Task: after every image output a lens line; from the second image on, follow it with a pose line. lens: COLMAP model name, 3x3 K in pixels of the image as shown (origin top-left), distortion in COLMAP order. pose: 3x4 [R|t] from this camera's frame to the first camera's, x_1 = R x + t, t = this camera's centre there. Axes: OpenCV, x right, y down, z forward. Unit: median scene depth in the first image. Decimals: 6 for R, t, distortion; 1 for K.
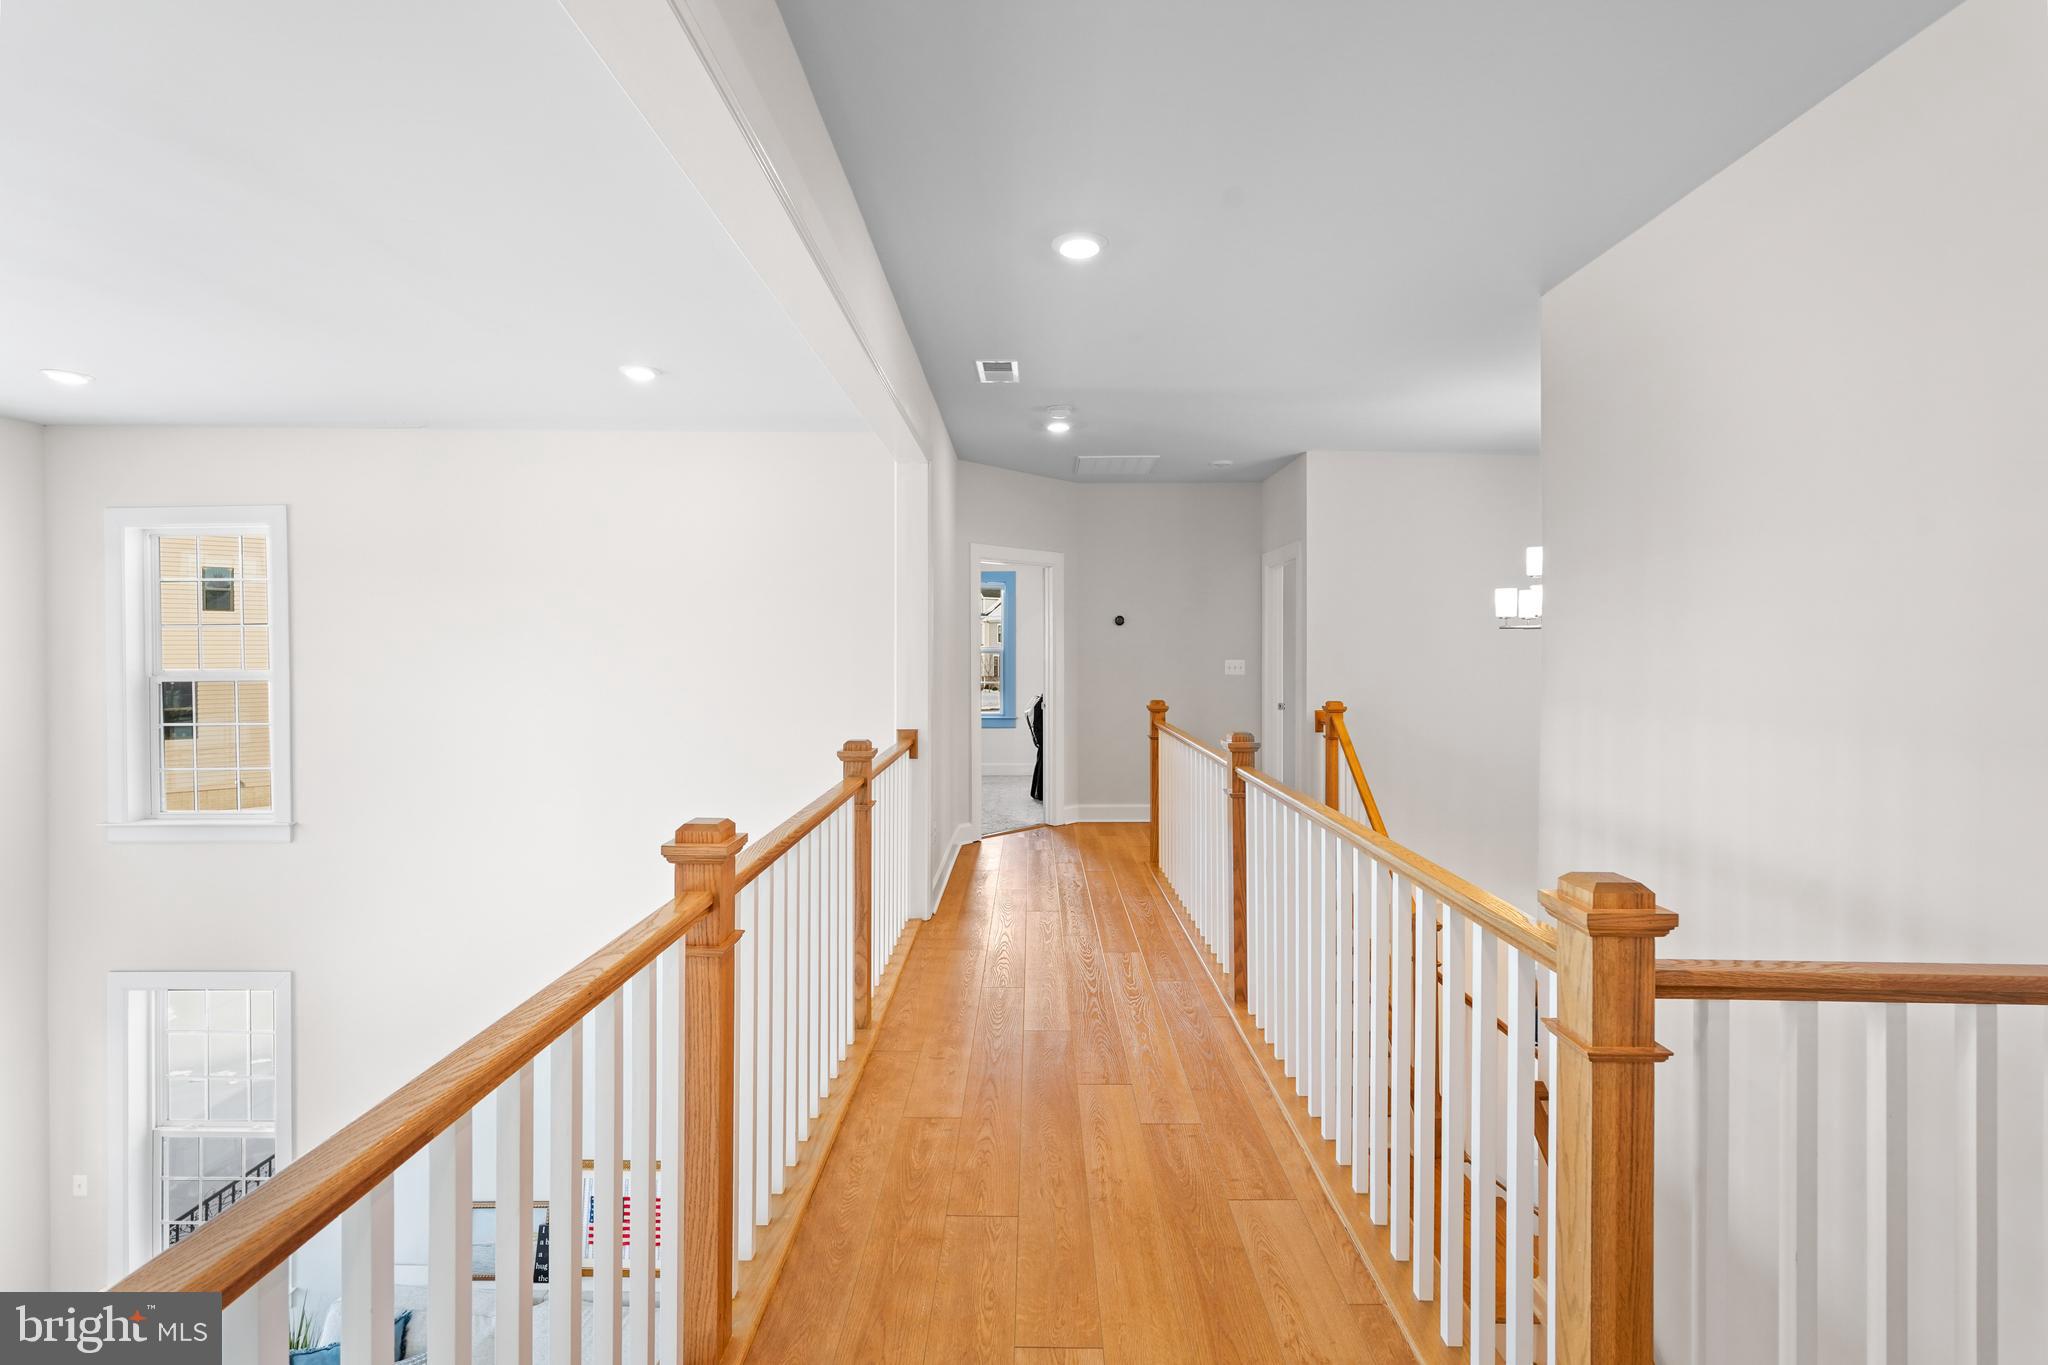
lens RADIAL K [[915.0, 0, 1015.0], [0, 915.0, 654.7], [0, 0, 1]] dist [-0.024971, 0.013854]
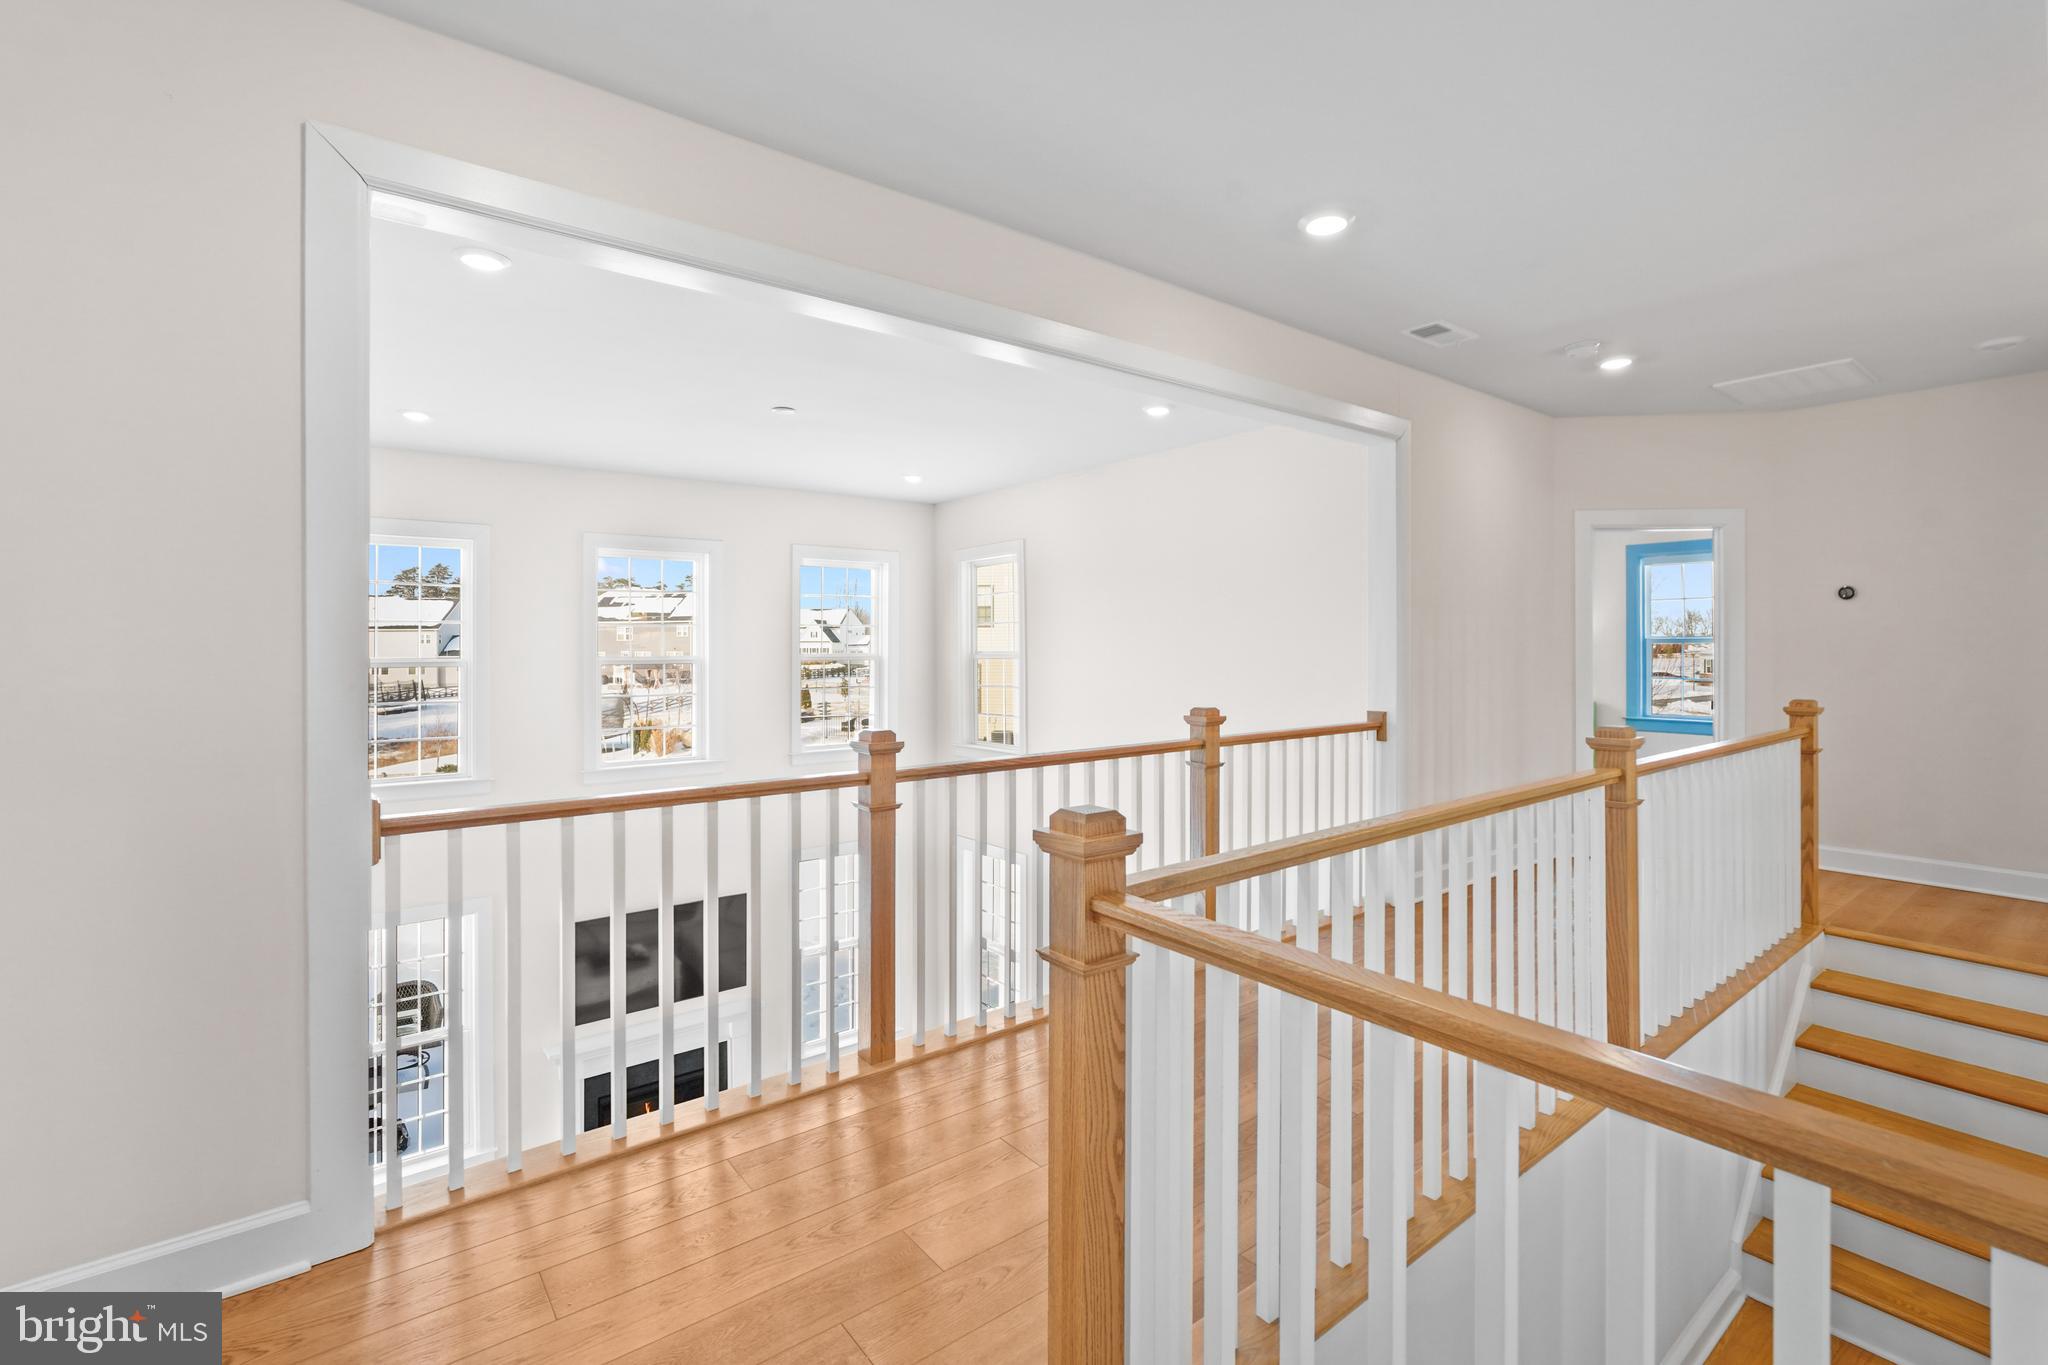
lens RADIAL K [[915.0, 0, 1015.0], [0, 915.0, 654.7], [0, 0, 1]] dist [-0.024971, 0.013854]
pose [[0.628673, 0.008222, -0.777627, 0.430169], [-0.003916, 0.999965, 0.007406, 0.014565], [0.777660, -0.001611, 0.628683, 0.068348]]
